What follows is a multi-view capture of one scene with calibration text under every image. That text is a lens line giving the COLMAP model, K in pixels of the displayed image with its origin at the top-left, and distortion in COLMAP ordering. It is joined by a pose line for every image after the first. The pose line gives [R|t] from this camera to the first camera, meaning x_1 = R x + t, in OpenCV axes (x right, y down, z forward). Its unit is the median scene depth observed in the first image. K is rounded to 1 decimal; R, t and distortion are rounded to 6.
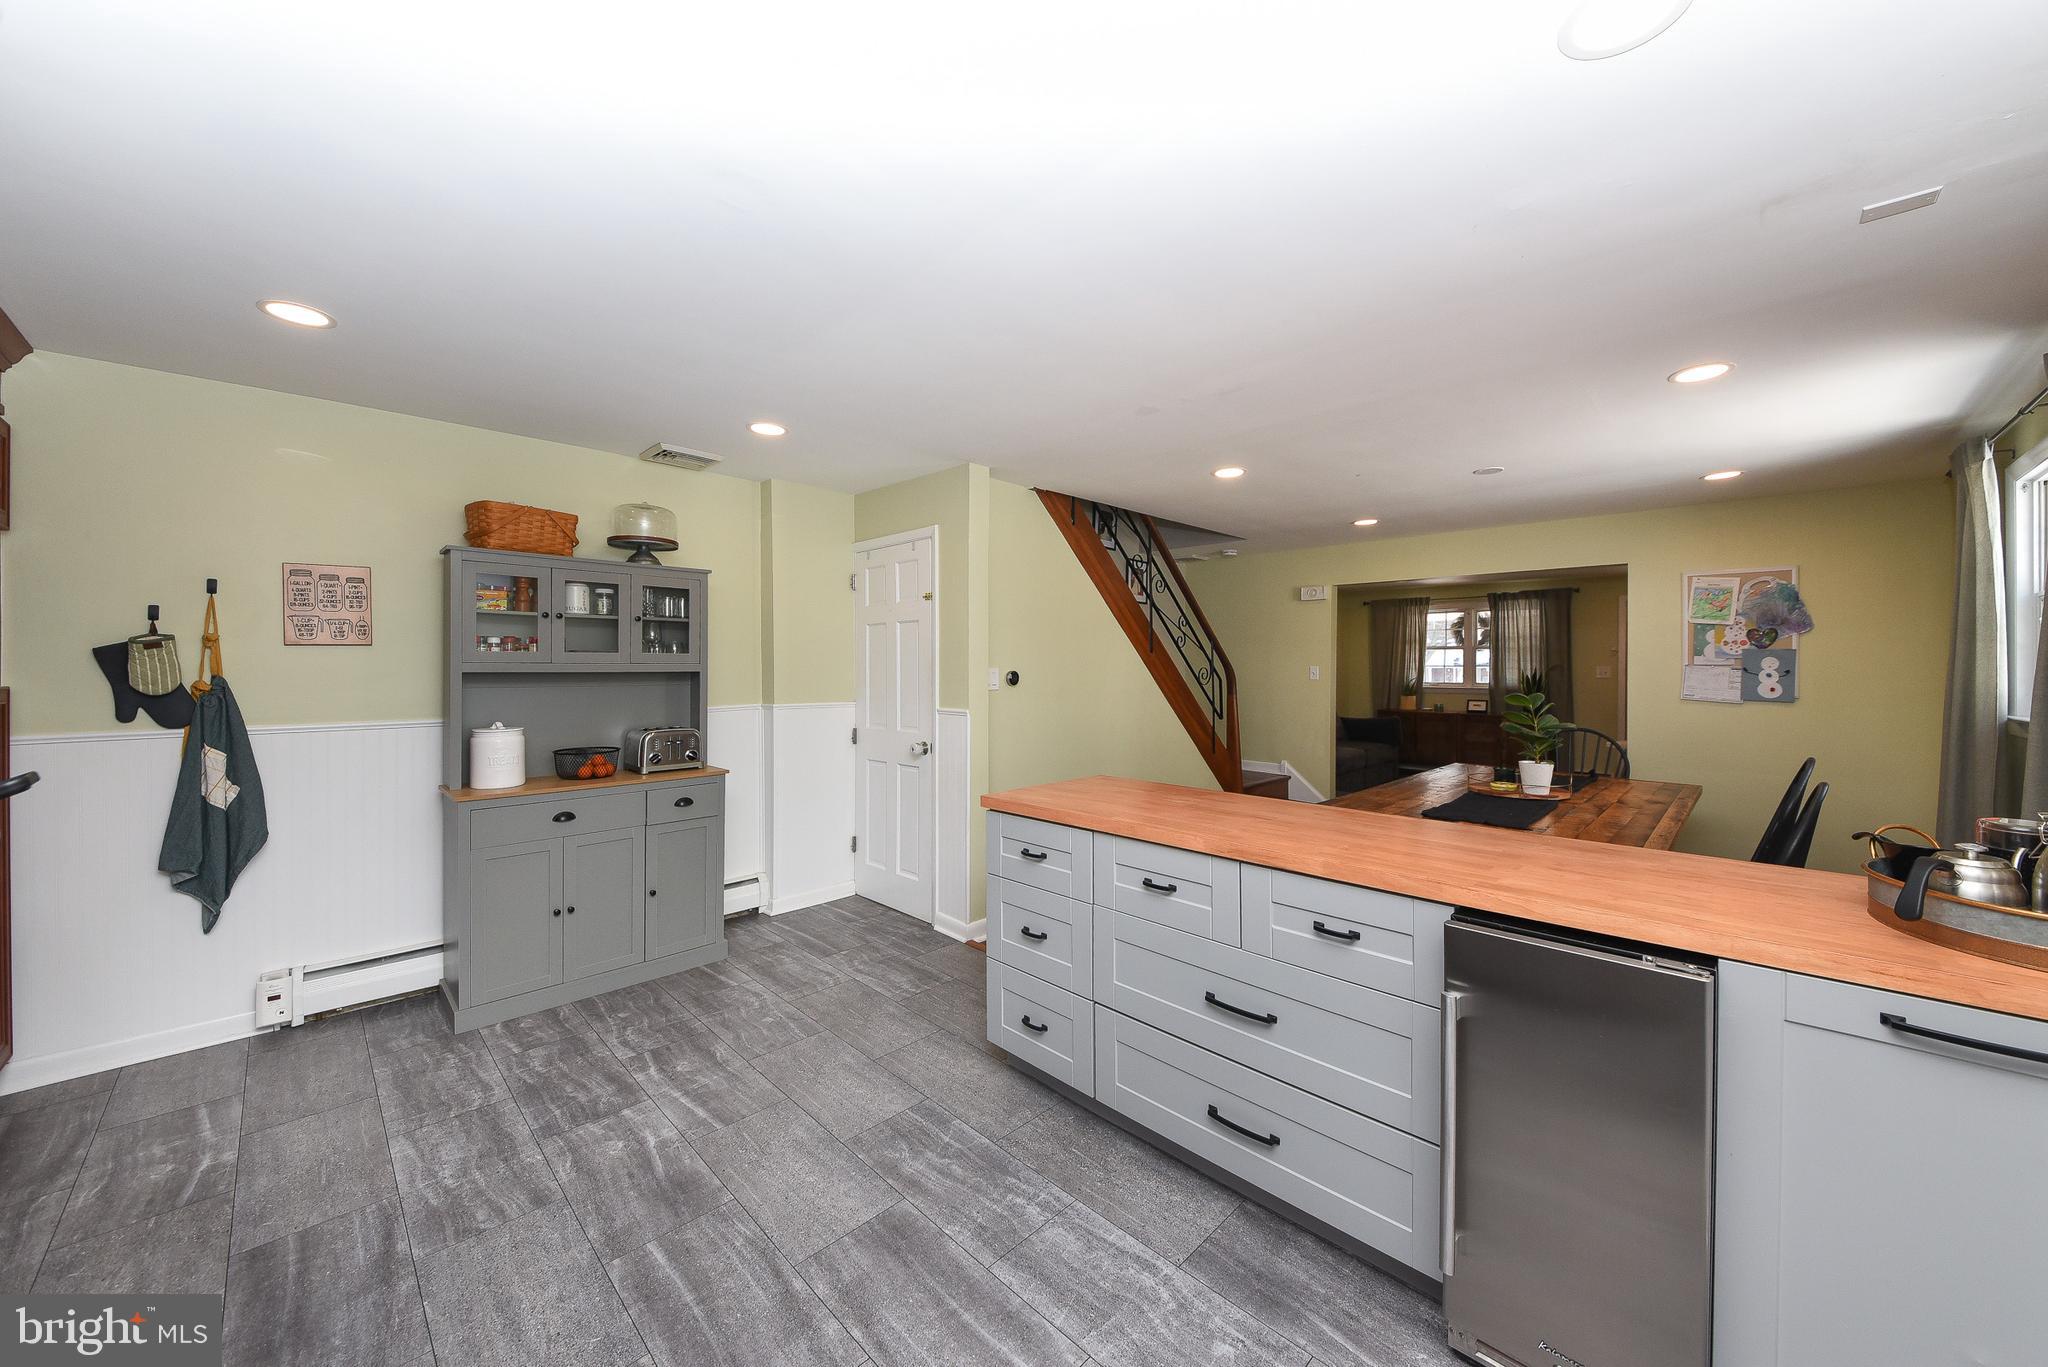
lens RADIAL K [[739.6, 0, 1016.5], [0, 739.6, 661.6], [0, 0, 1]] dist [0.017222, -0.013166]
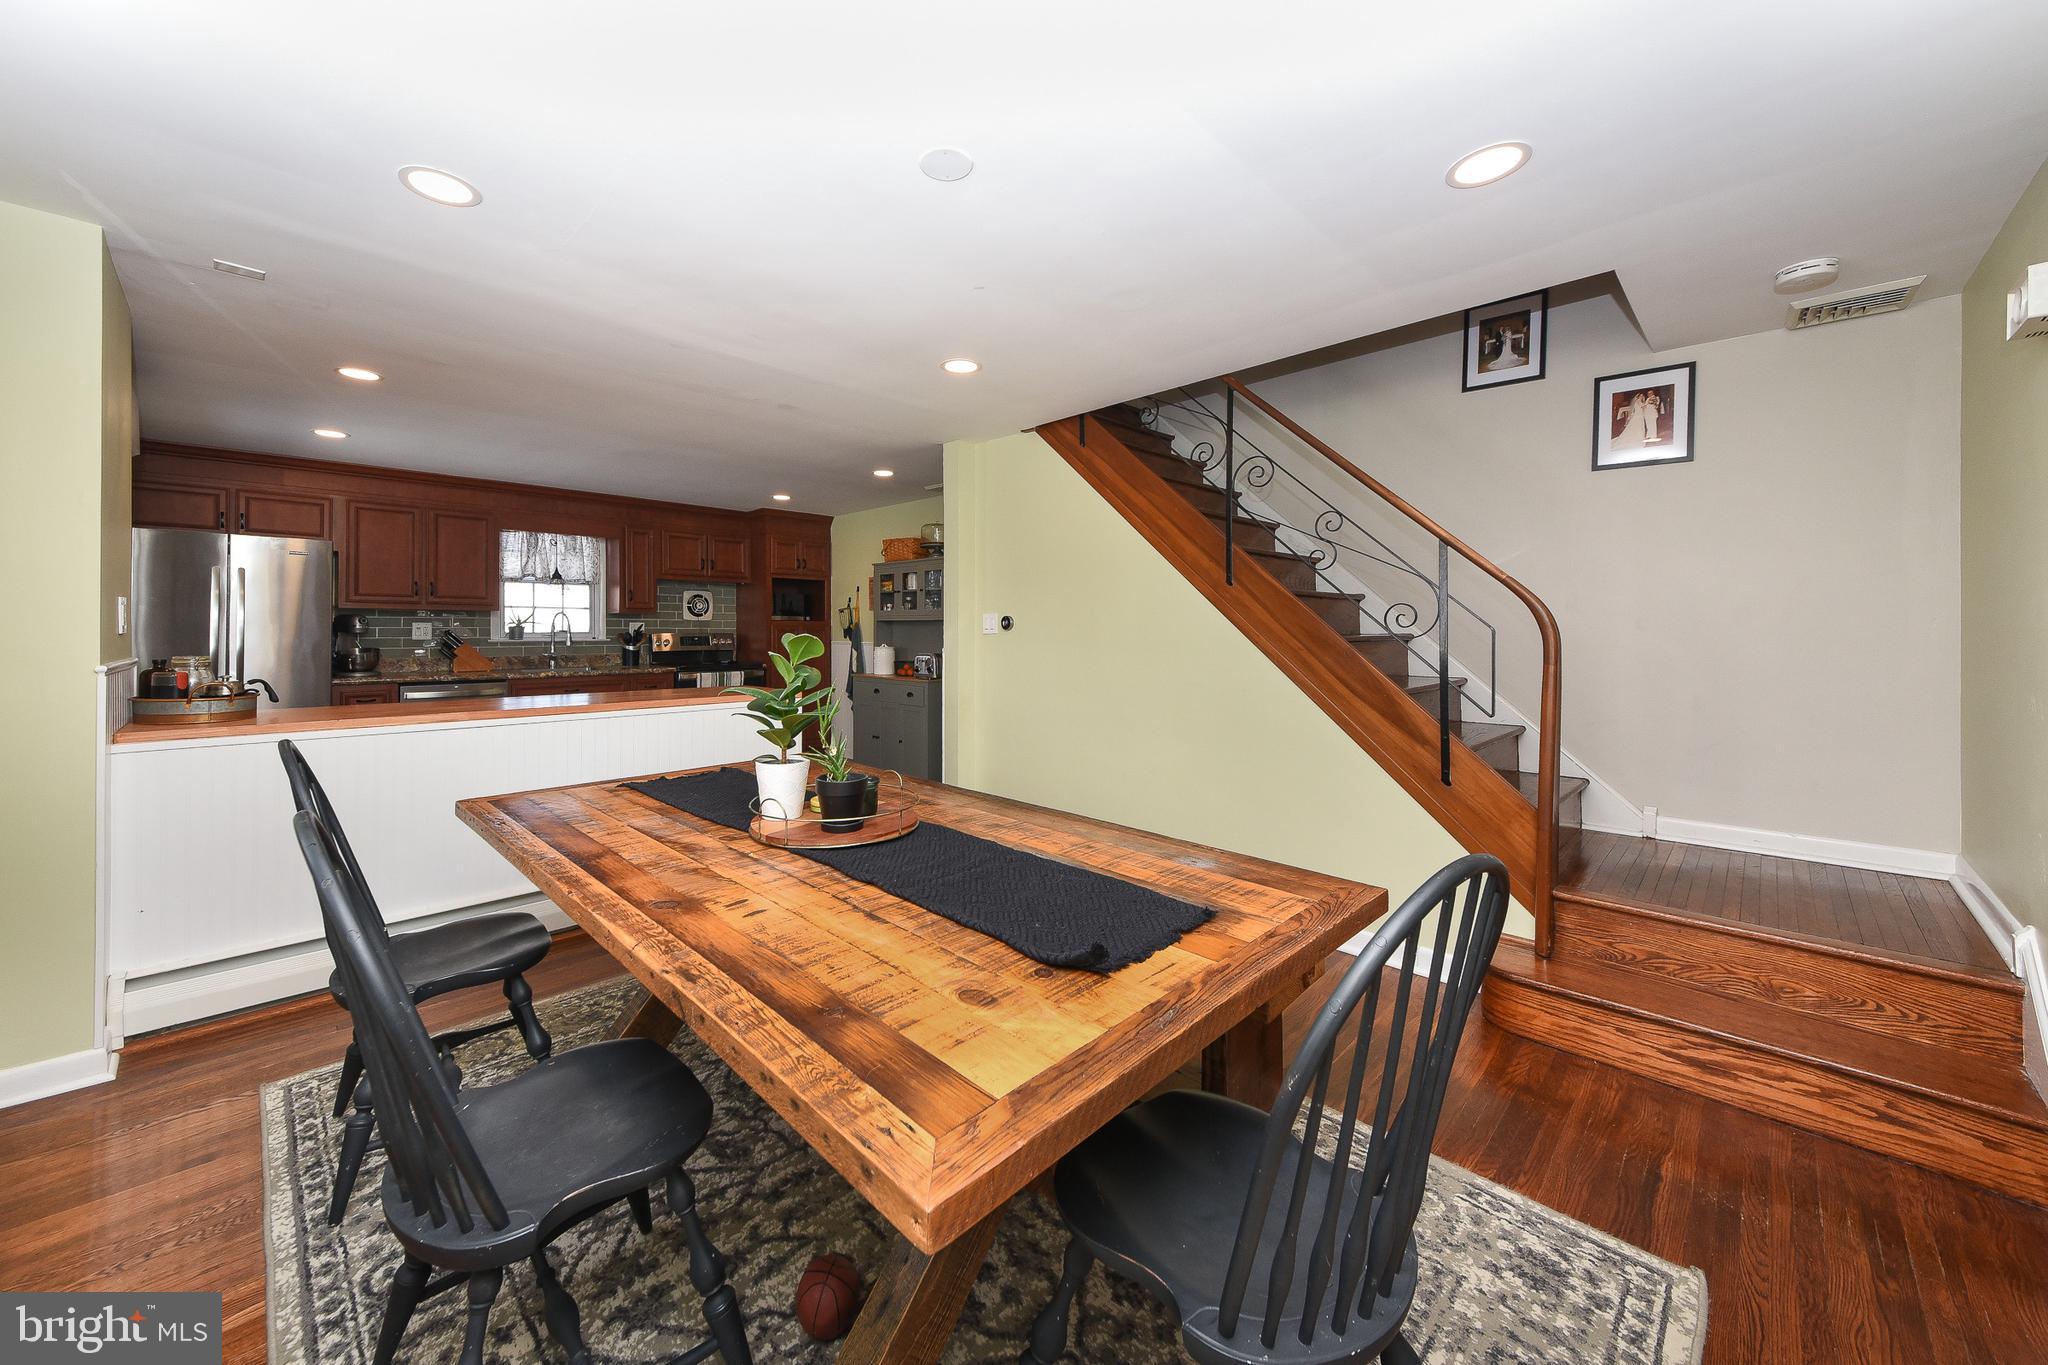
lens RADIAL K [[748.1, 0, 988.7], [0, 748.1, 627.6], [0, 0, 1]] dist [0.045272, -0.018394]
pose [[-0.007910, -0.005356, -0.999954, 1.174380], [0.003412, 0.999980, -0.005383, 0.040168], [0.999963, -0.003454, -0.007891, 1.088761]]
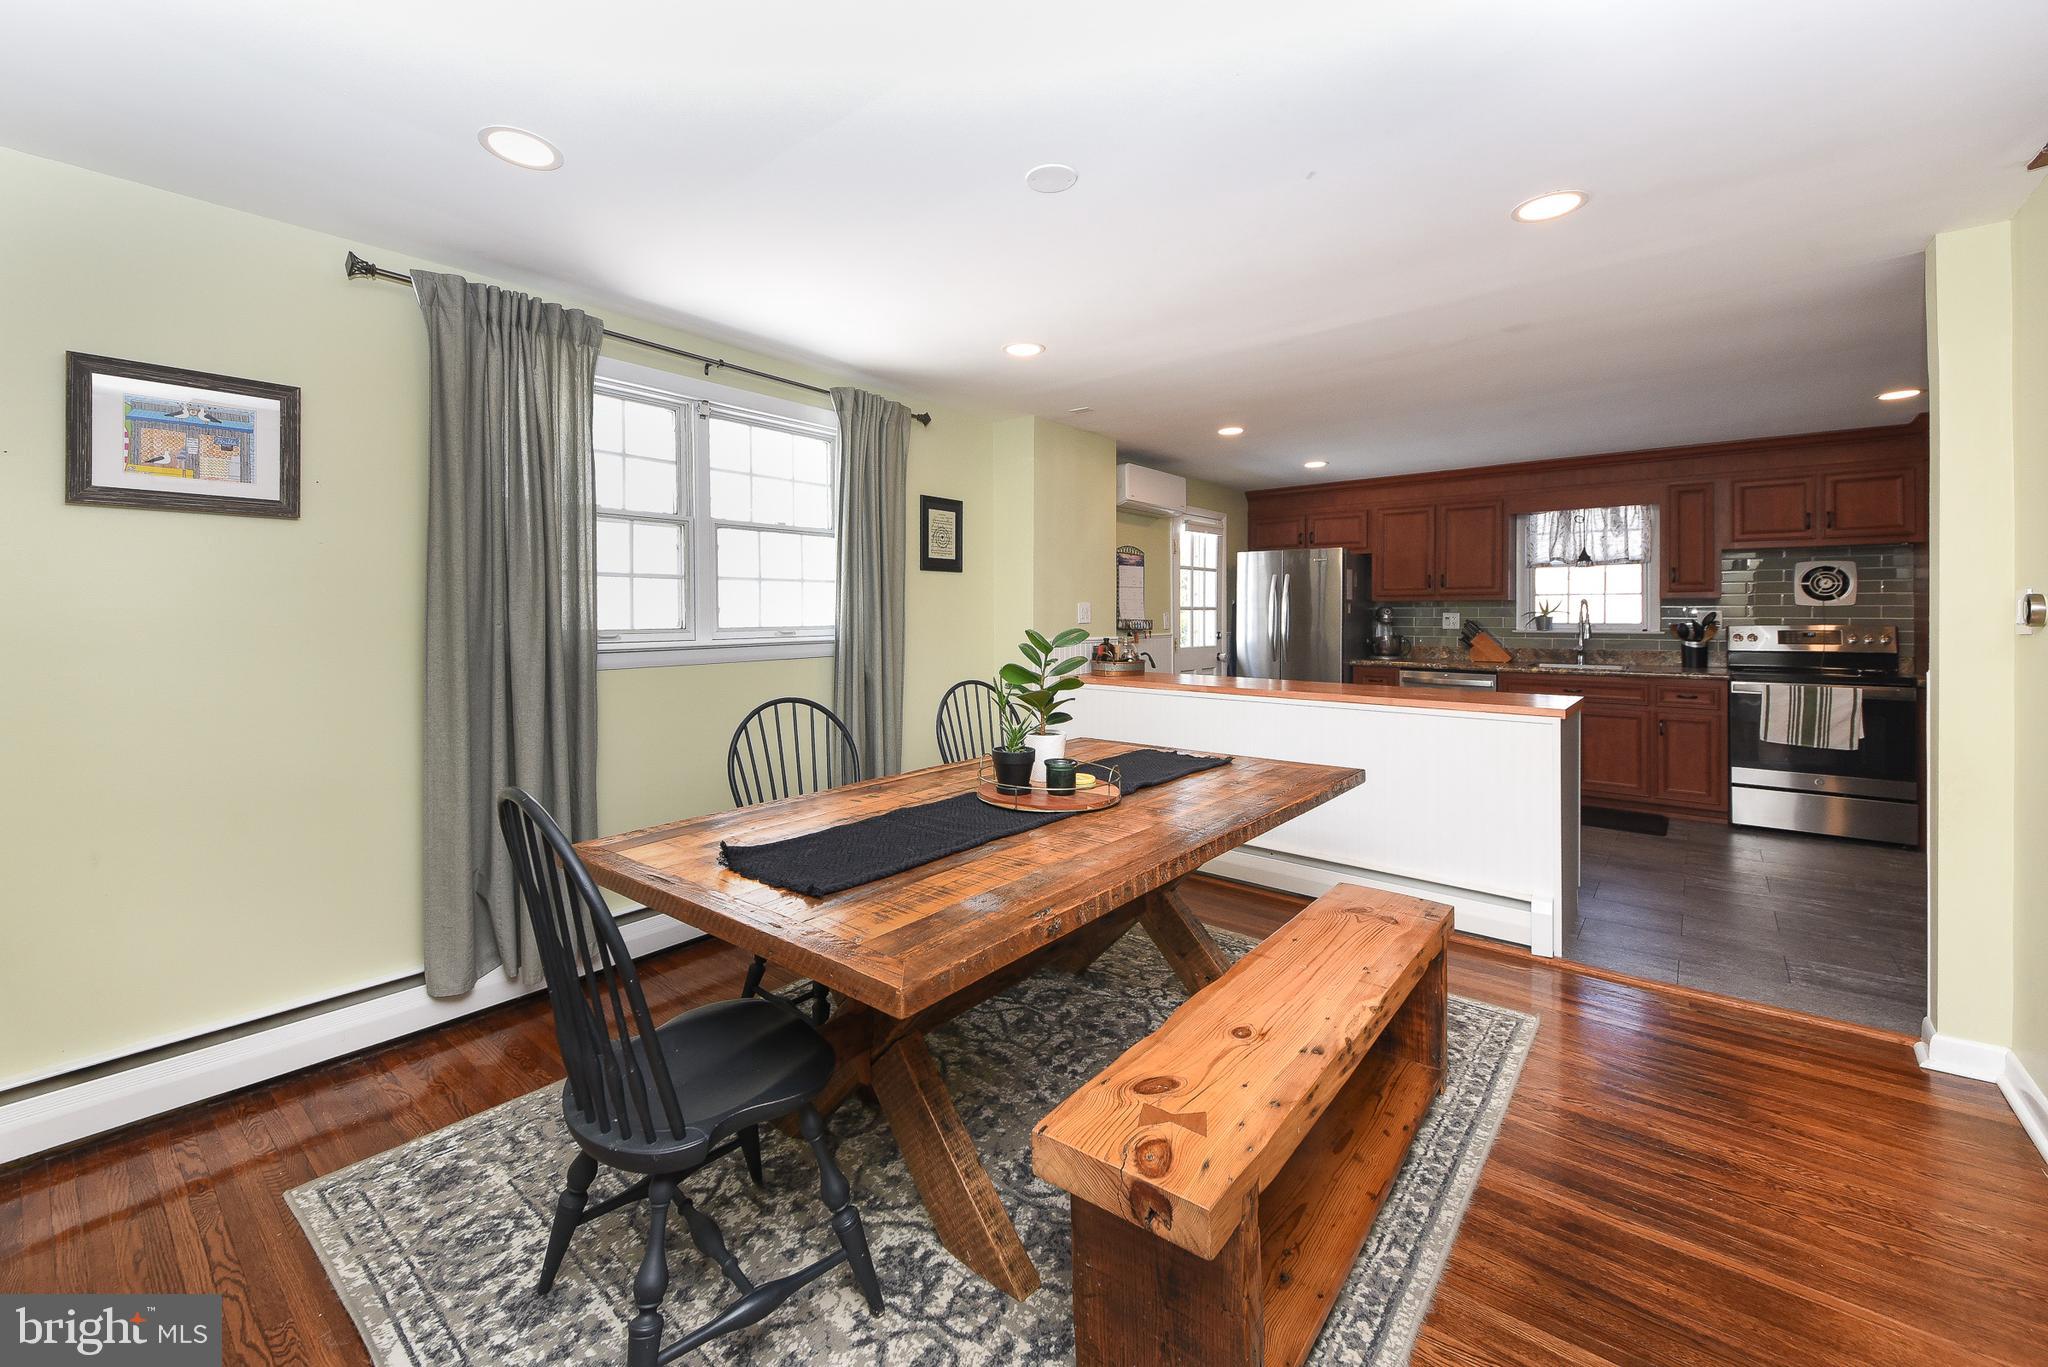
lens RADIAL K [[824.6, 0, 993.1], [0, 824.6, 621.2], [0, 0, 1]] dist [0.039764, -0.023395]
pose [[-0.996467, -0.000592, -0.083985, 0.755503], [-0.000738, 0.999998, 0.001707, 0.033294], [0.083984, 0.001763, -0.996466, 1.628806]]
